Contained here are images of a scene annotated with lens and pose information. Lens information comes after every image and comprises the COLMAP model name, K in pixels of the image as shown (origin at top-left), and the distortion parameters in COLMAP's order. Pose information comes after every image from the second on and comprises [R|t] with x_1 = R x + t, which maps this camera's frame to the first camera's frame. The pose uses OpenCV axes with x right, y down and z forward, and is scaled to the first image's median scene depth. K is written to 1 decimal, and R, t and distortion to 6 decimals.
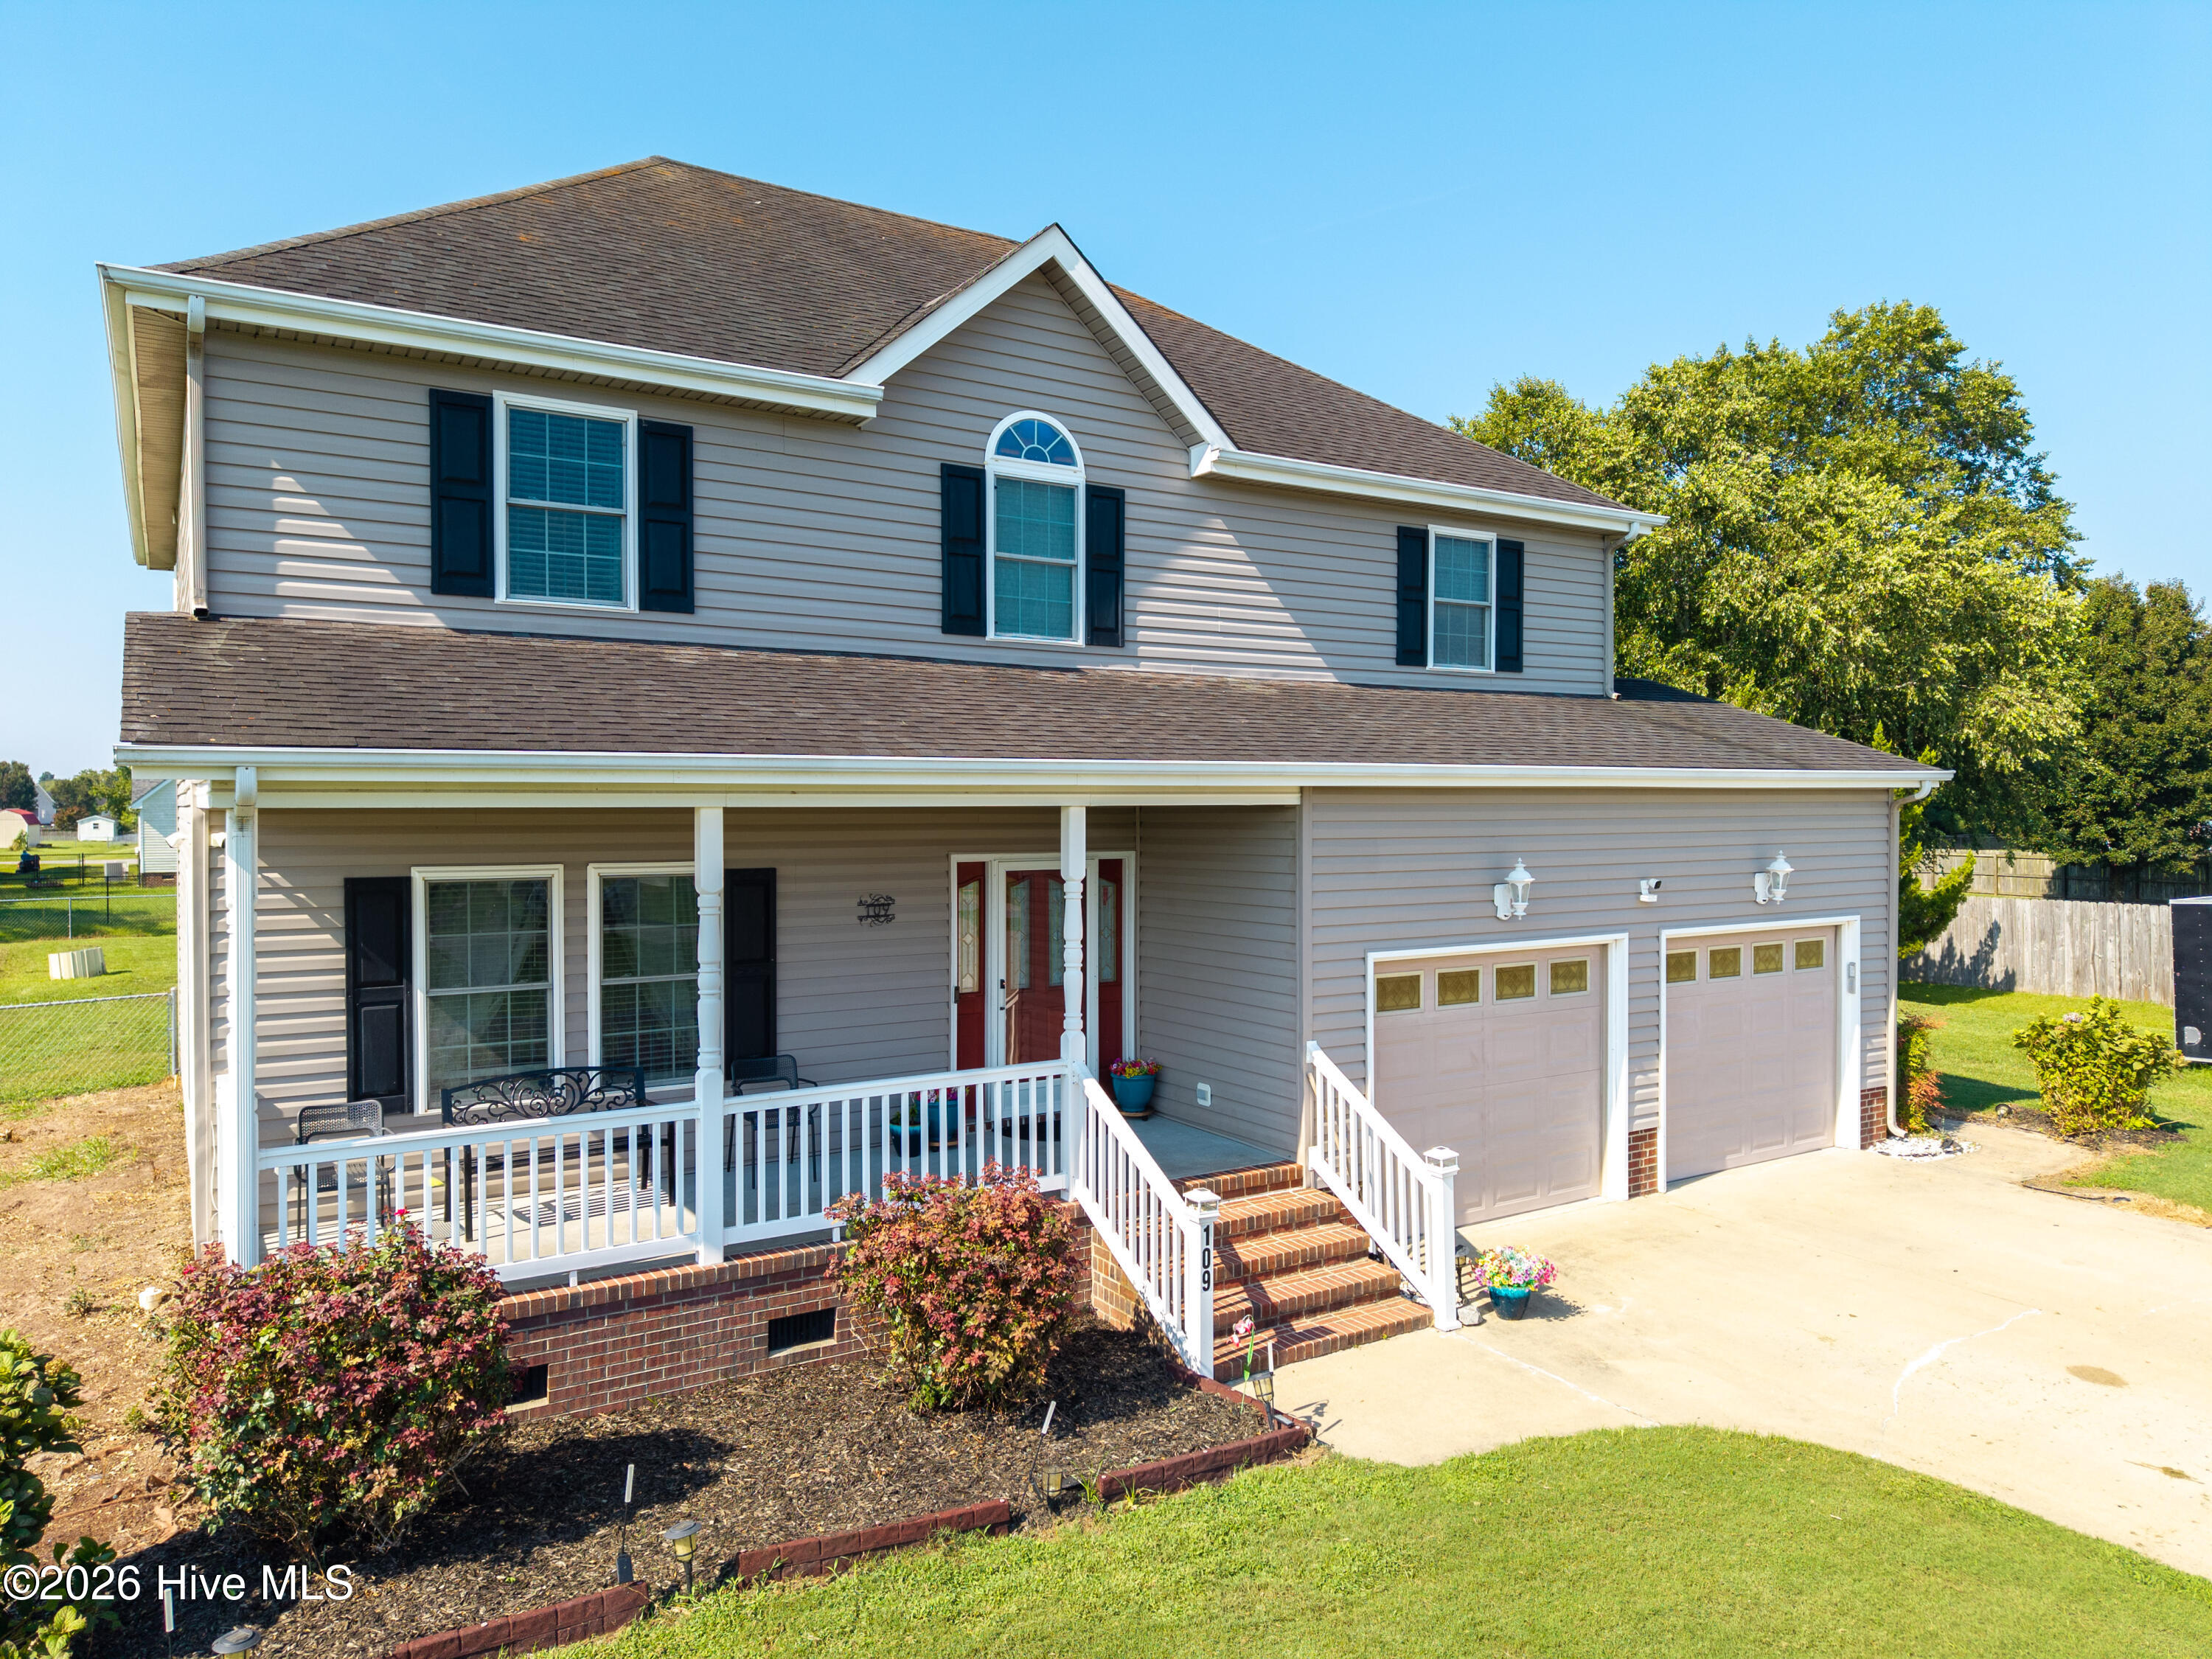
lens RADIAL K [[1472.9, 0, 1106.0], [0, 1472.9, 829.5], [0, 0, 1]] dist [0.041022, -0.045940]
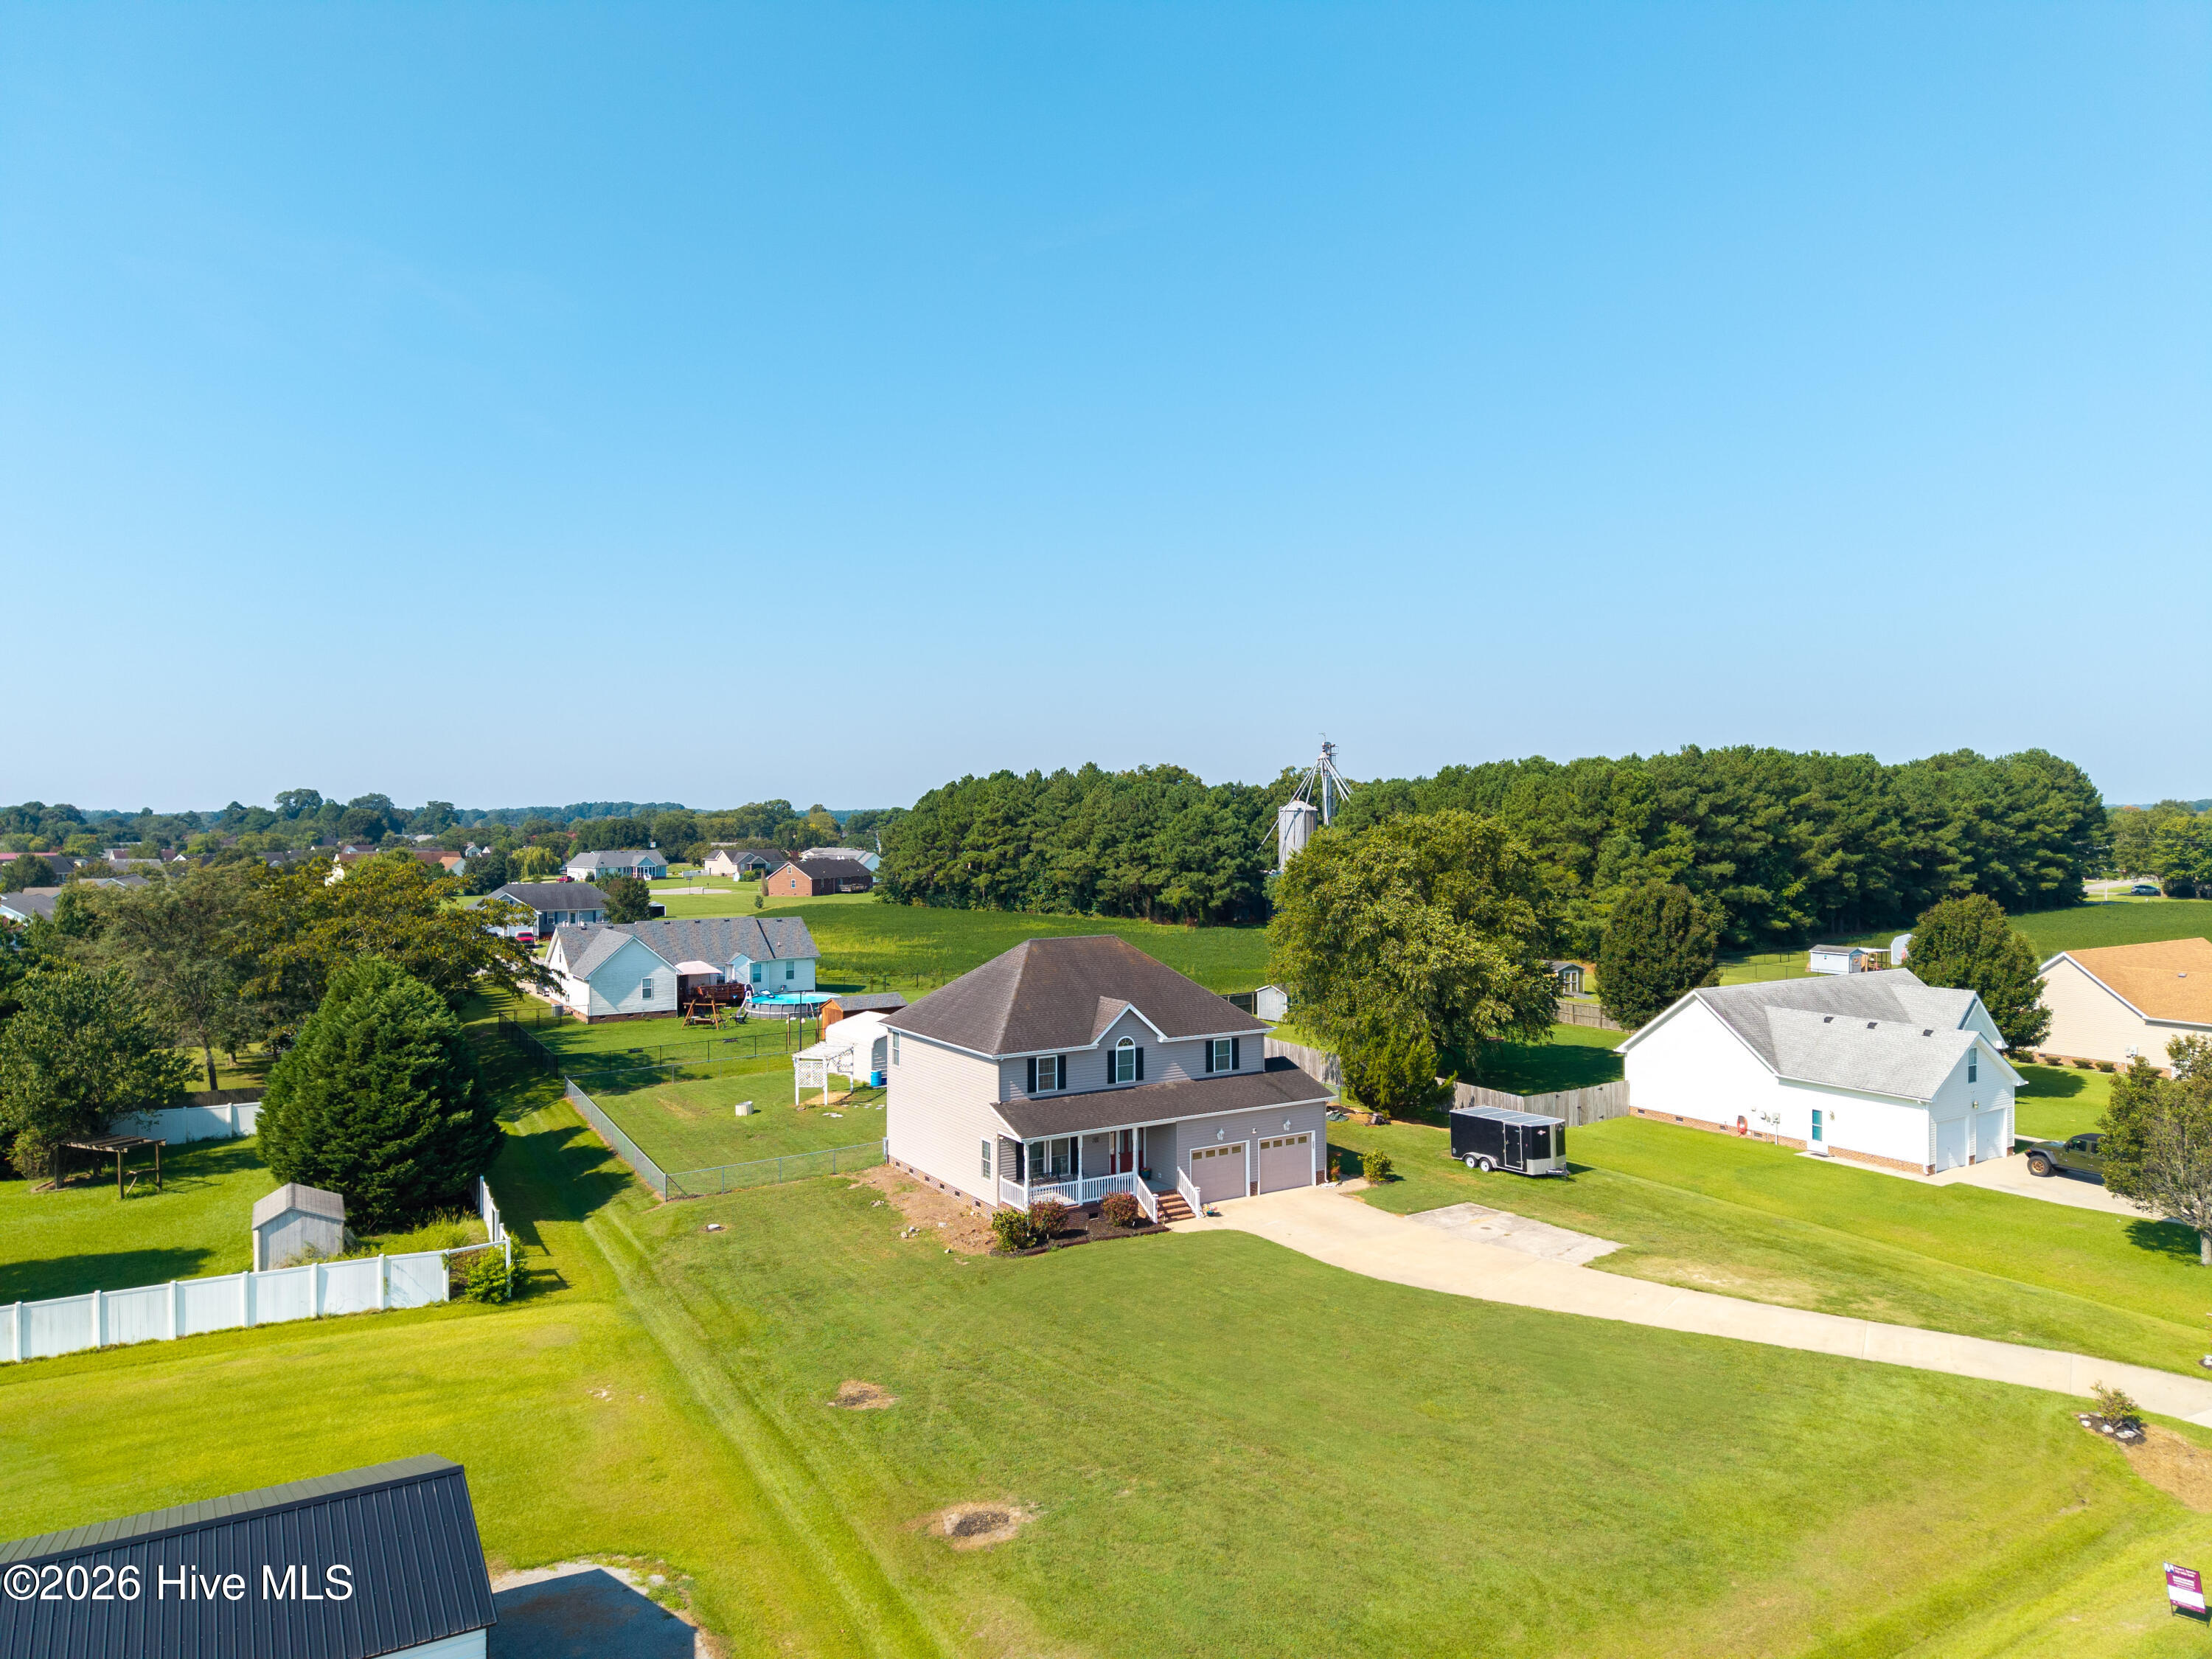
lens RADIAL K [[1466.6, 0, 1110.5], [0, 1466.6, 818.2], [0, 0, 1]] dist [0.075290, -0.110784]
pose [[0.999892, -0.003874, -0.014153, -0.025730], [0.003665, 0.999884, -0.014752, -0.972147], [0.014209, 0.014699, 0.999791, -4.071370]]
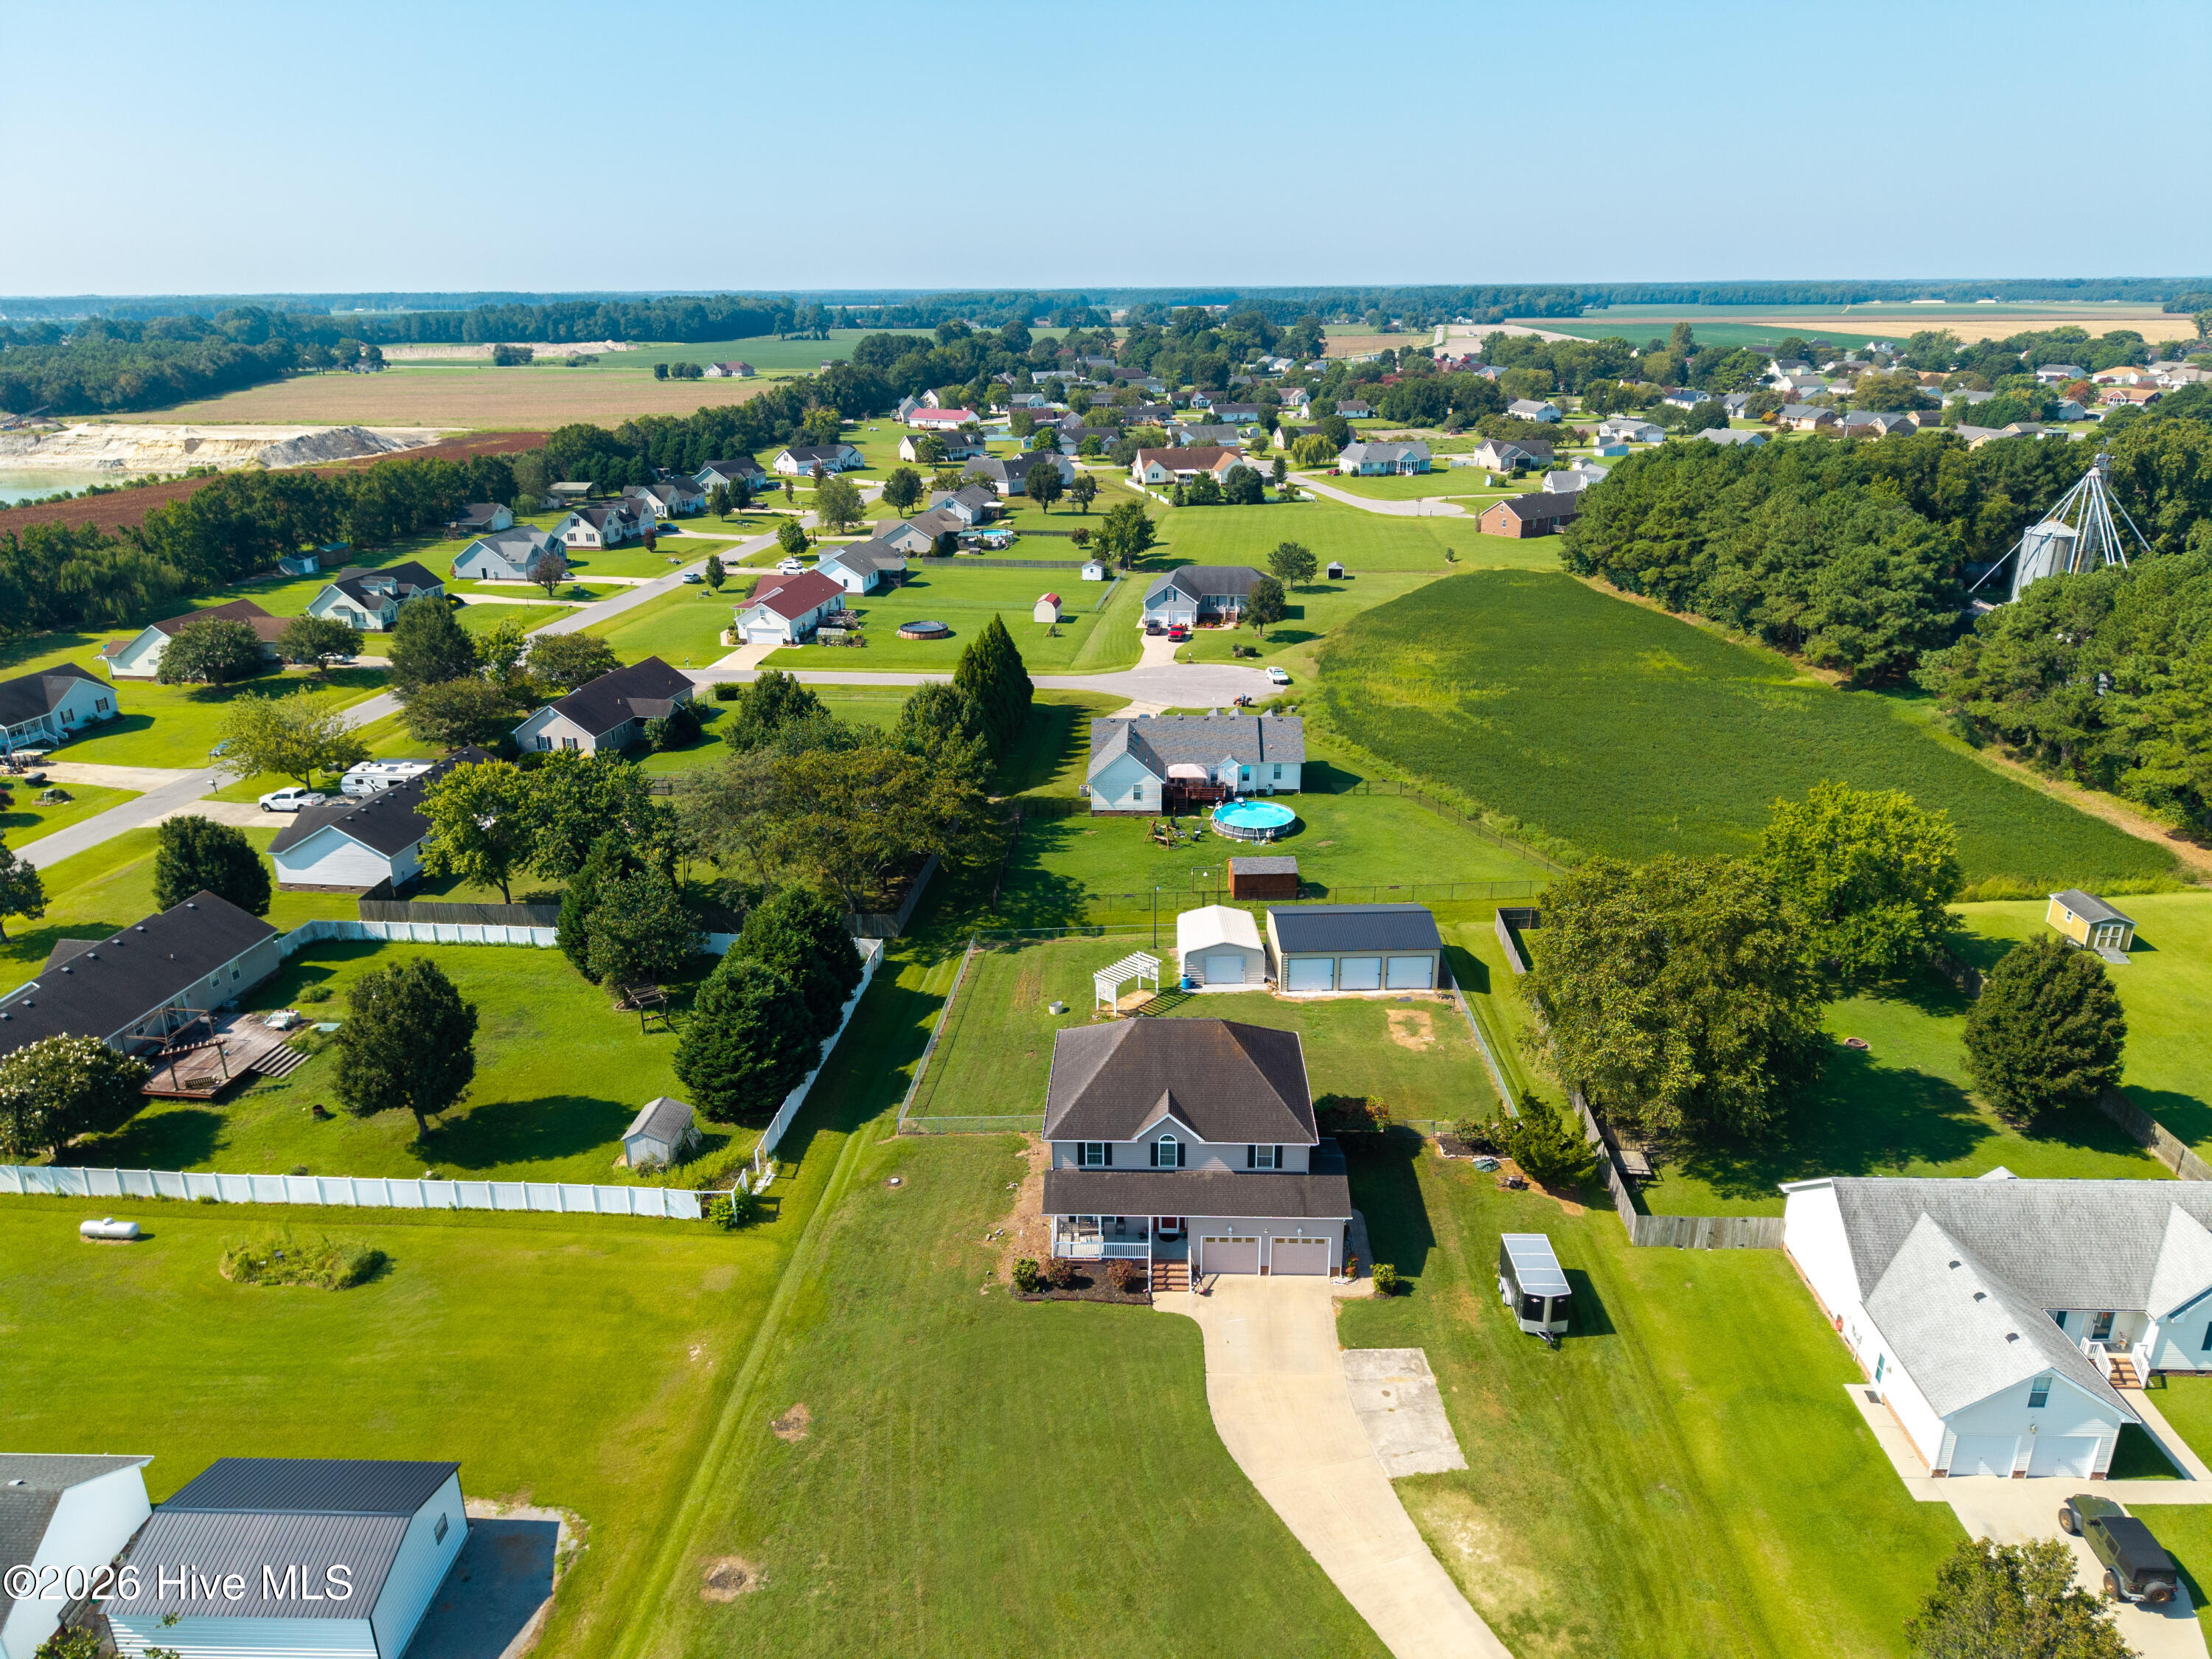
lens RADIAL K [[1472.9, 0, 1106.0], [0, 1472.9, 829.5], [0, 0, 1]] dist [0.041022, -0.045940]
pose [[0.827158, 0.186369, -0.530166, 2.808085], [-0.001309, 0.944044, 0.329817, -3.574214], [0.561967, -0.272117, 0.781118, -3.653267]]
